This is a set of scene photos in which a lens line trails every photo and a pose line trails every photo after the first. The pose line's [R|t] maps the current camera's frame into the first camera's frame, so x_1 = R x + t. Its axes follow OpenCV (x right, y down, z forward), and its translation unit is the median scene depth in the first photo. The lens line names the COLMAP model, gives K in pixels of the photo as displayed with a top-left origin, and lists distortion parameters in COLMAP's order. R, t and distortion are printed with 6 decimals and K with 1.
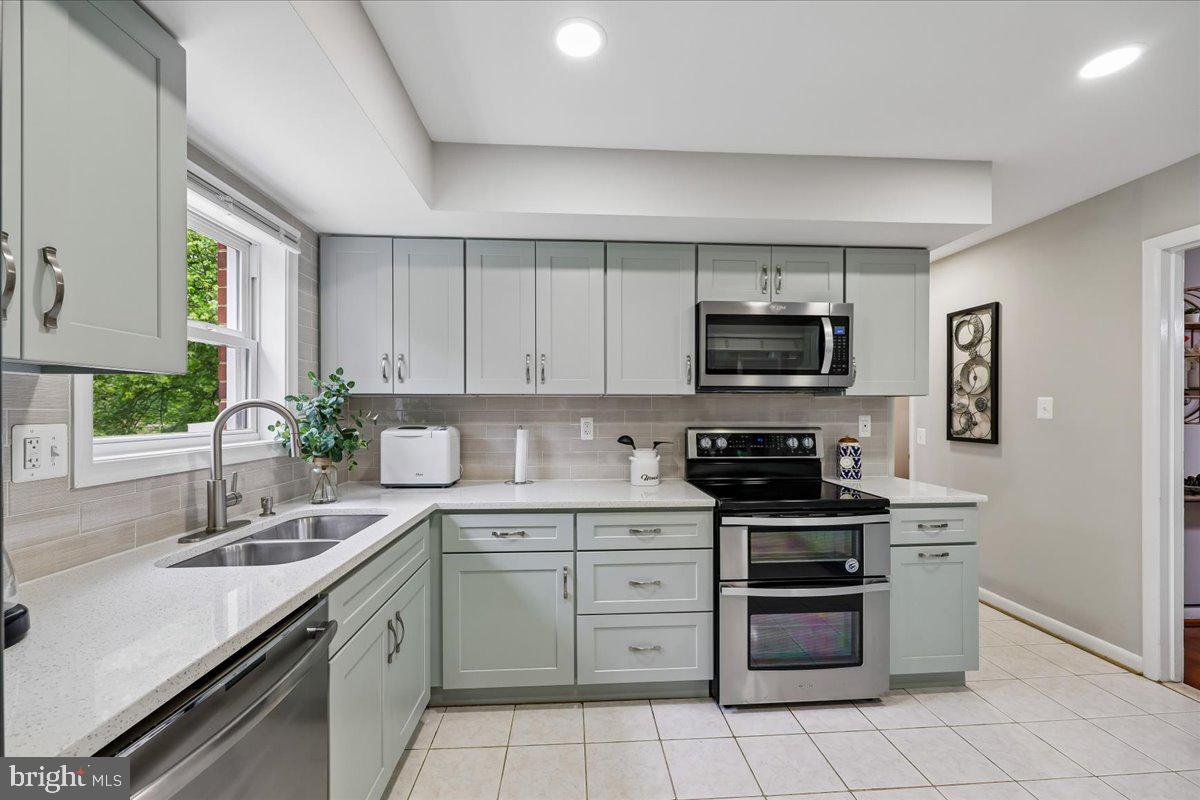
lens RADIAL K [[484.7, 0, 600.4], [0, 484.7, 411.6], [0, 0, 1]] dist [-0.001384, 0.001415]
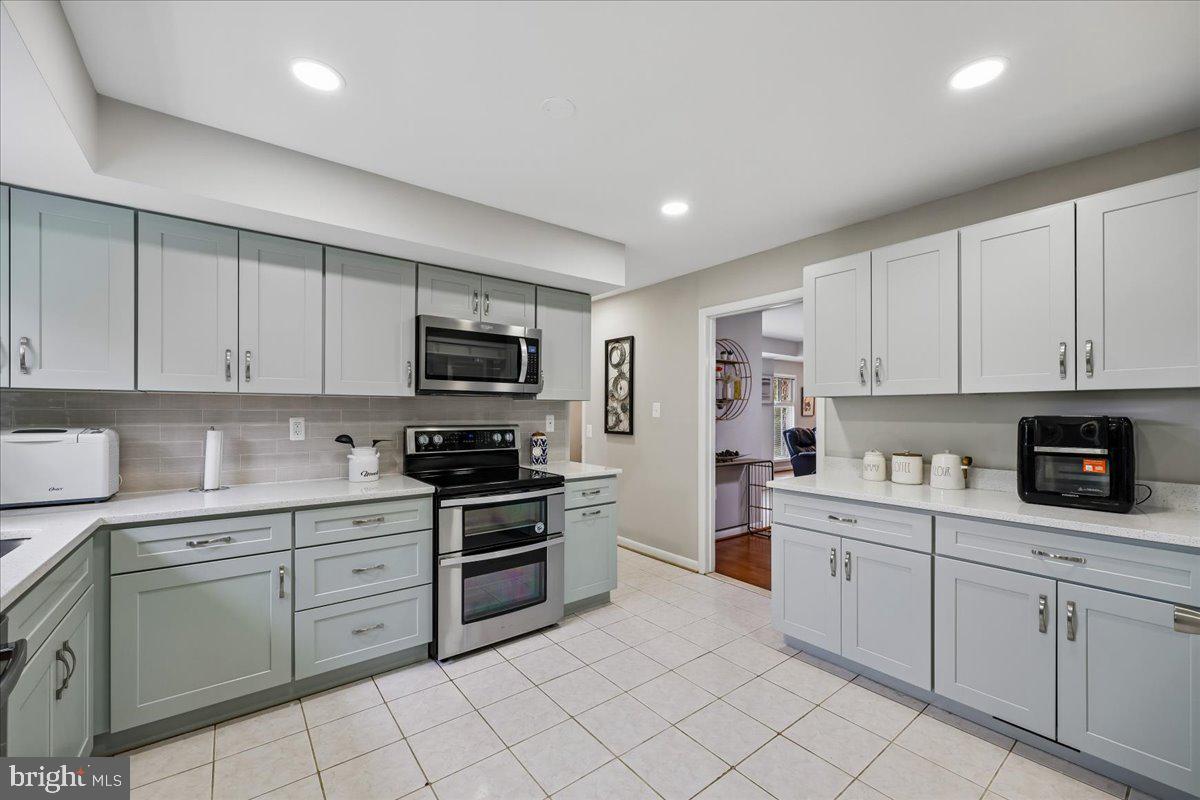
lens RADIAL K [[484.7, 0, 601.7], [0, 484.7, 410.5], [0, 0, 1]] dist [-0.001384, 0.001415]
pose [[0.828131, 0.004557, 0.560516, -0.077165], [-0.002763, 0.999988, -0.004048, 0.000578], [-0.560527, 0.001803, 0.828134, -0.176055]]
